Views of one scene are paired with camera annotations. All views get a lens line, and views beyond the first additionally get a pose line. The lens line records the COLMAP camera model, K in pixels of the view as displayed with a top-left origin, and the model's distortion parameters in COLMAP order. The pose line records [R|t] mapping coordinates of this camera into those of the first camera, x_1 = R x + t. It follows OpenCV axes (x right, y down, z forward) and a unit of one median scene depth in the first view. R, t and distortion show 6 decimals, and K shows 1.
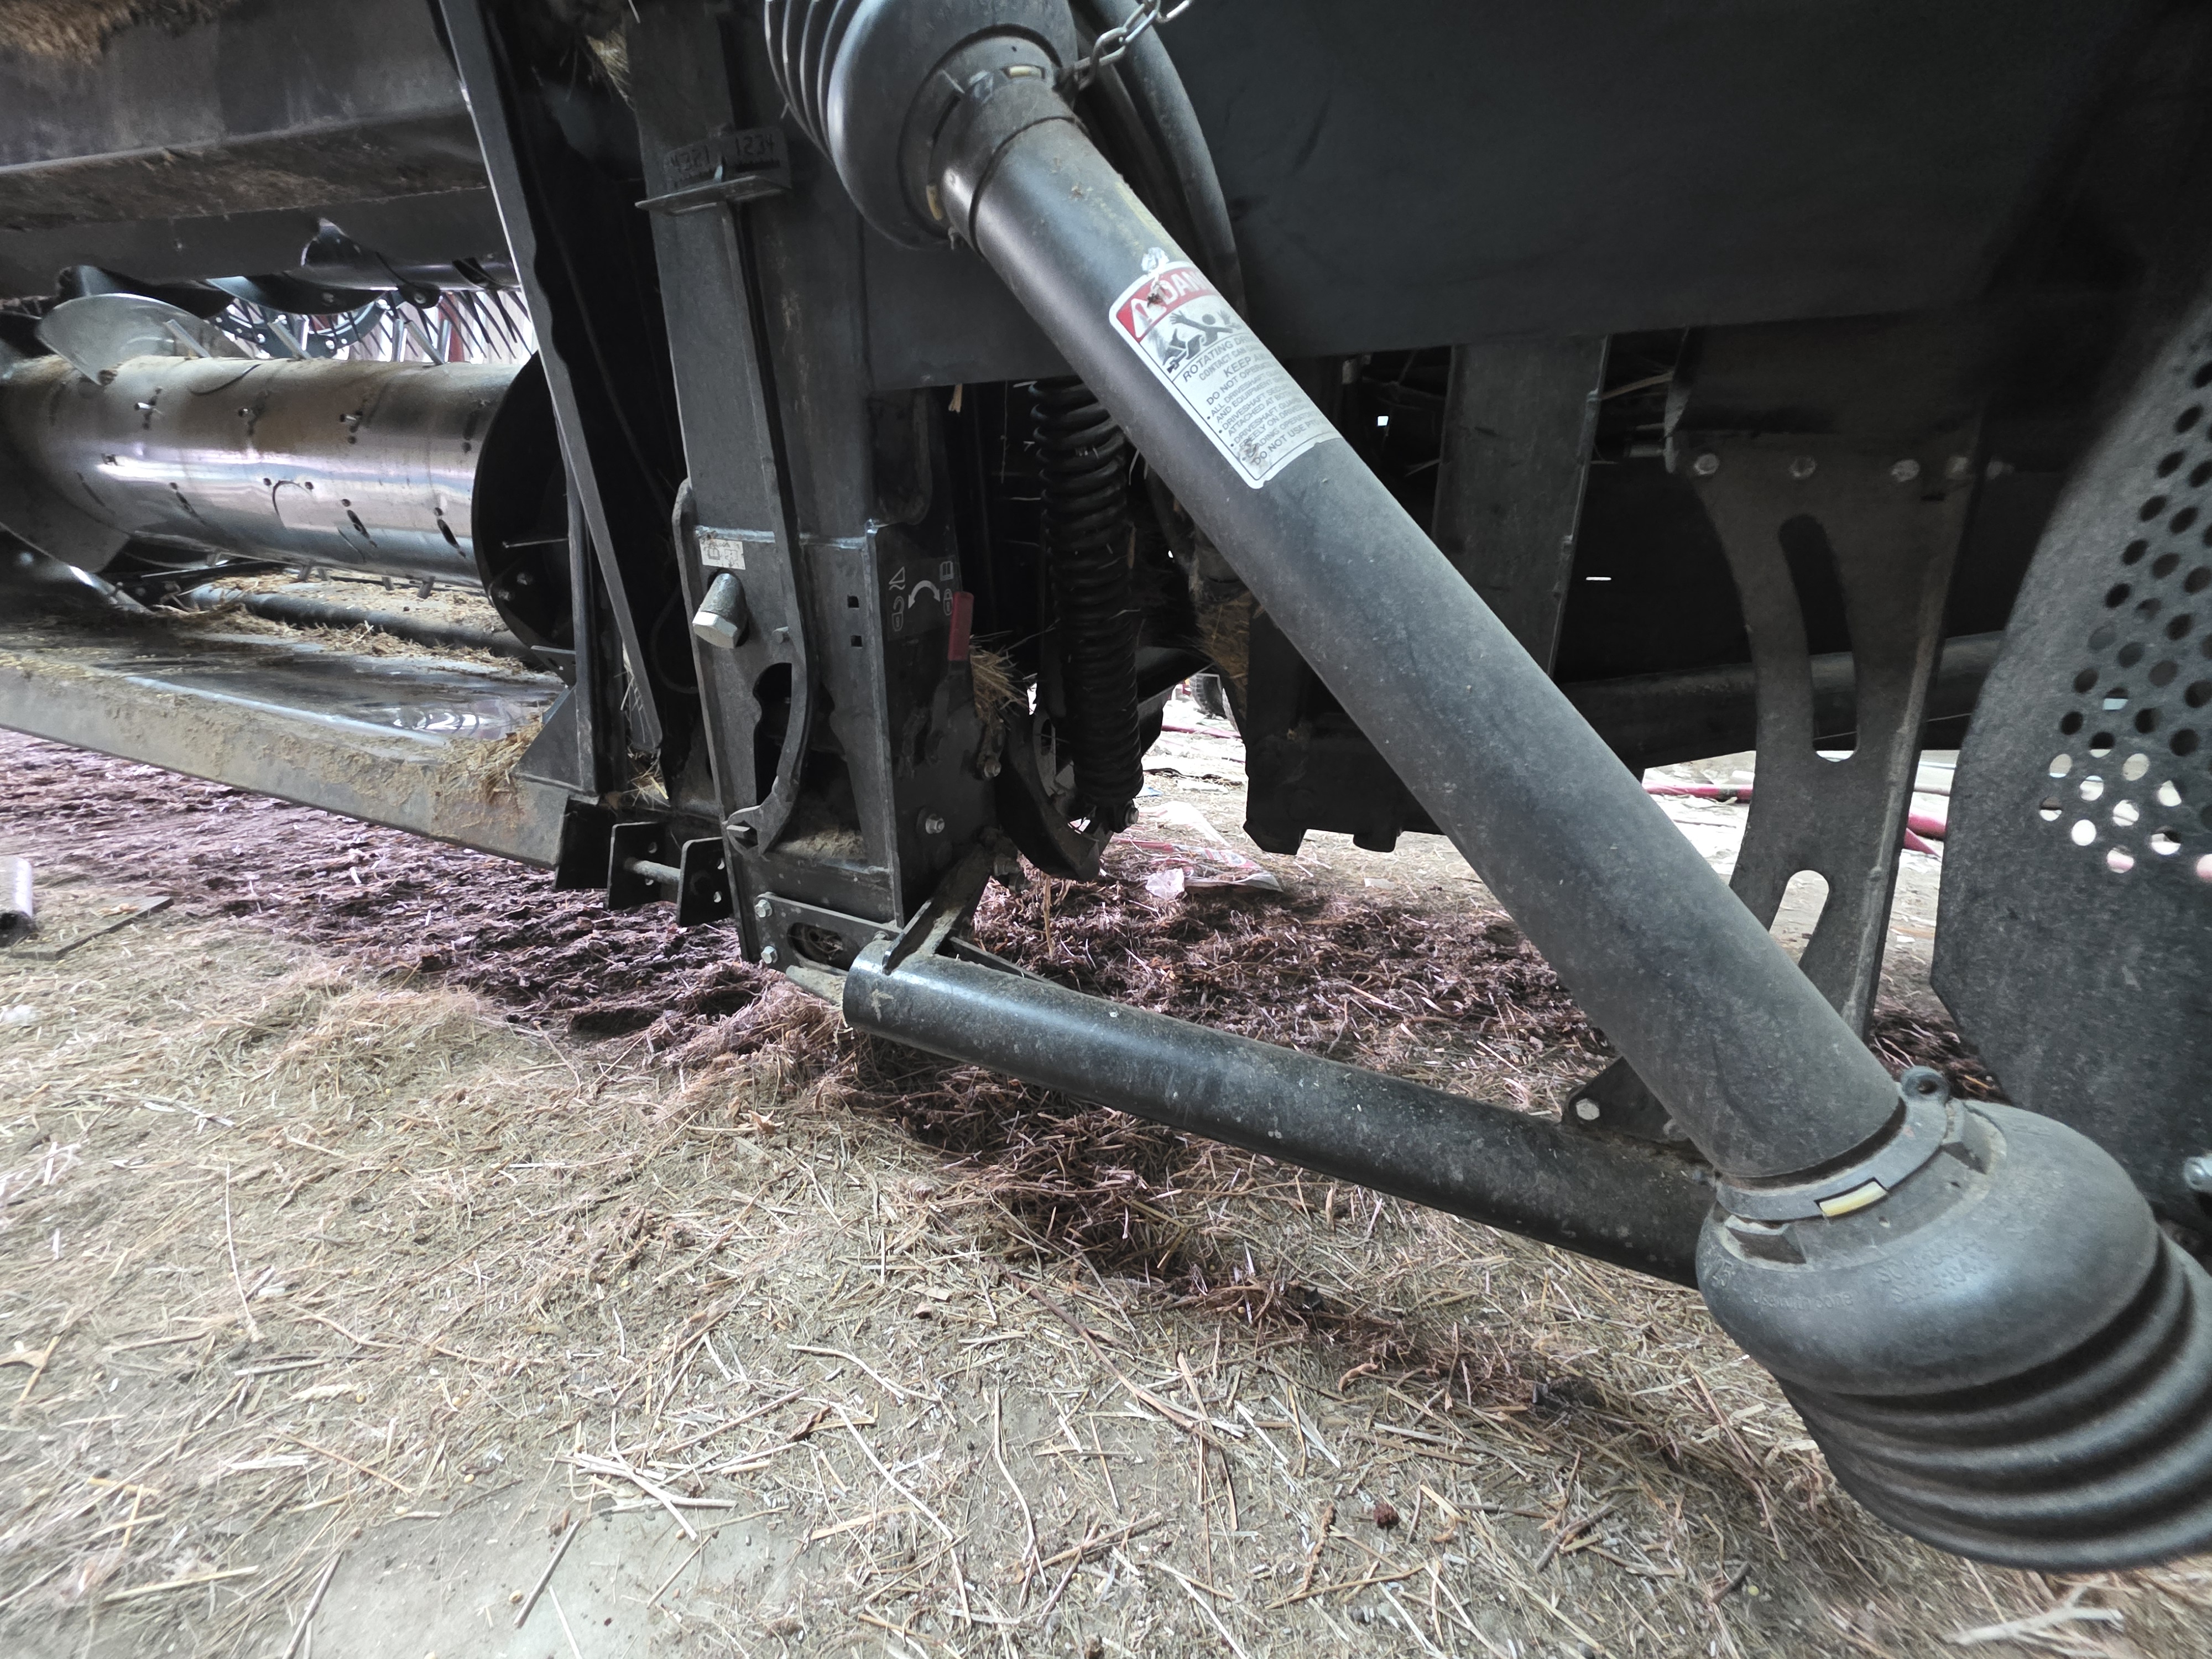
lens RADIAL K [[882.1, 0, 1098.1], [0, 882.1, 825.9], [0, 0, 1]] dist [0.002431, 0.000155]
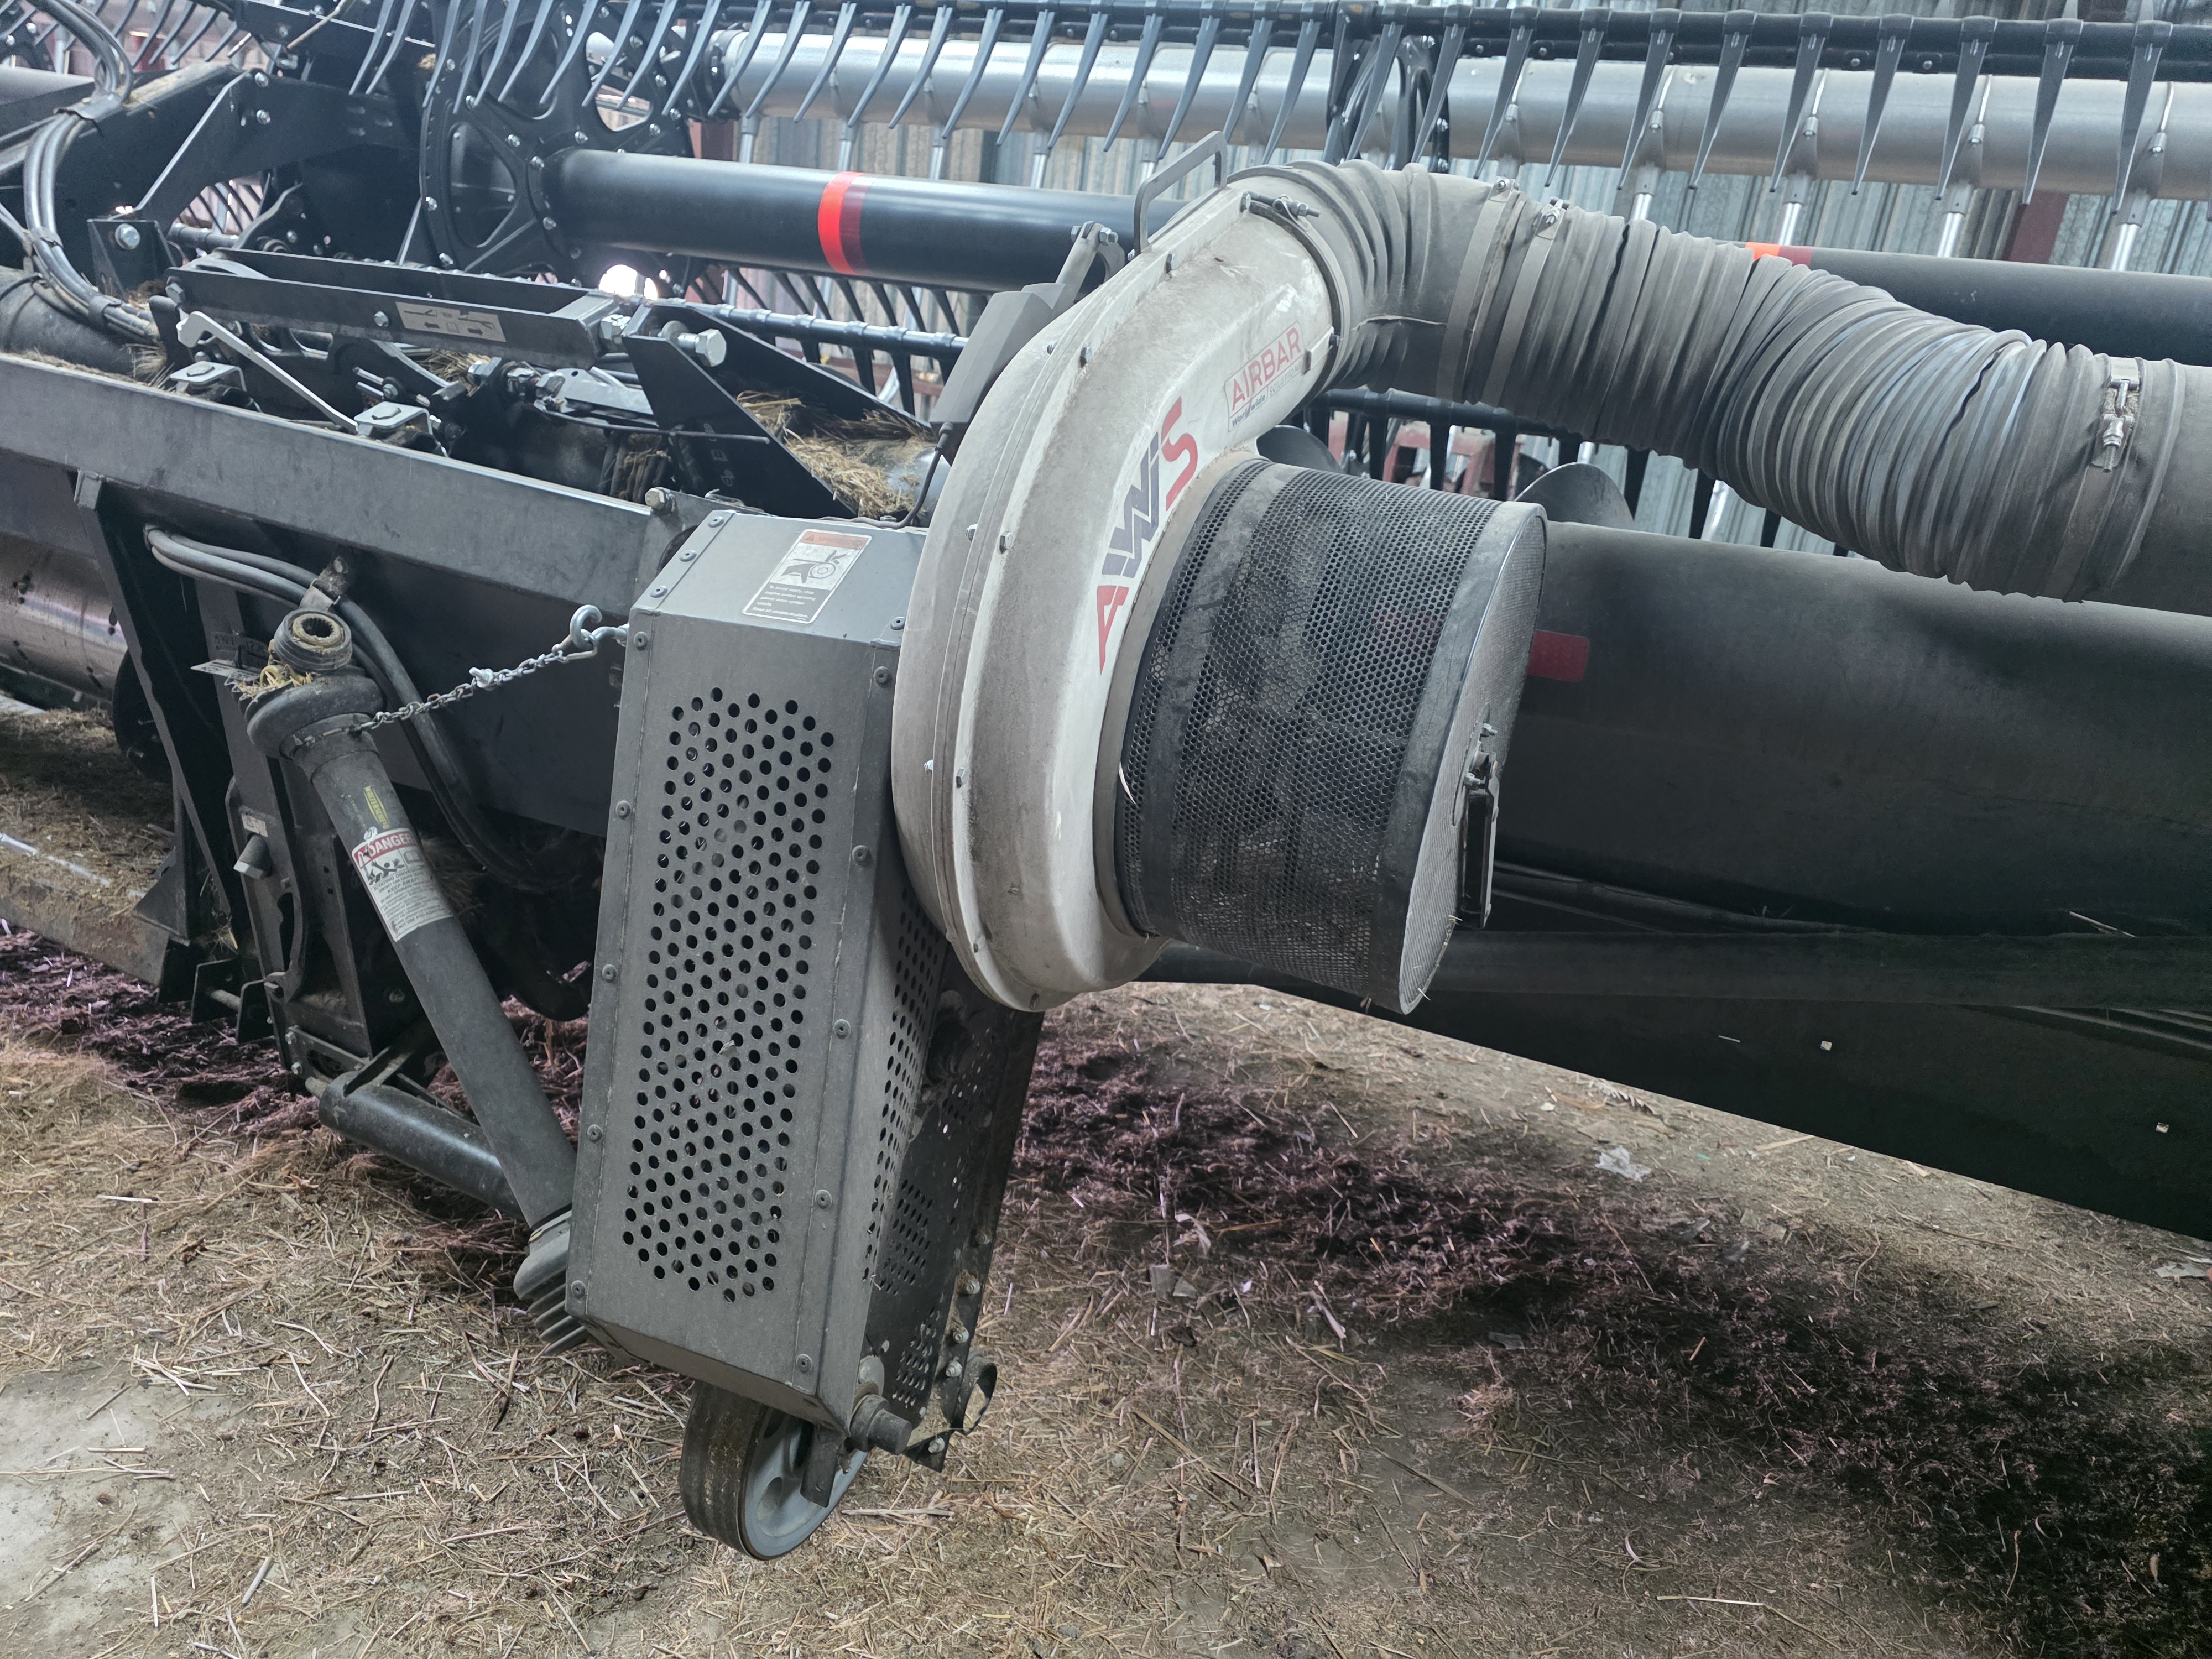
lens RADIAL K [[1515.0, 0, 1122.4], [0, 1515.0, 834.3], [0, 0, 1]] dist [0.057984, -0.045984]
pose [[0.995281, 0.080138, -0.054708, 0.894919], [-0.076873, 0.995272, 0.059367, -0.404808], [0.059207, -0.054882, 0.996736, -1.160161]]
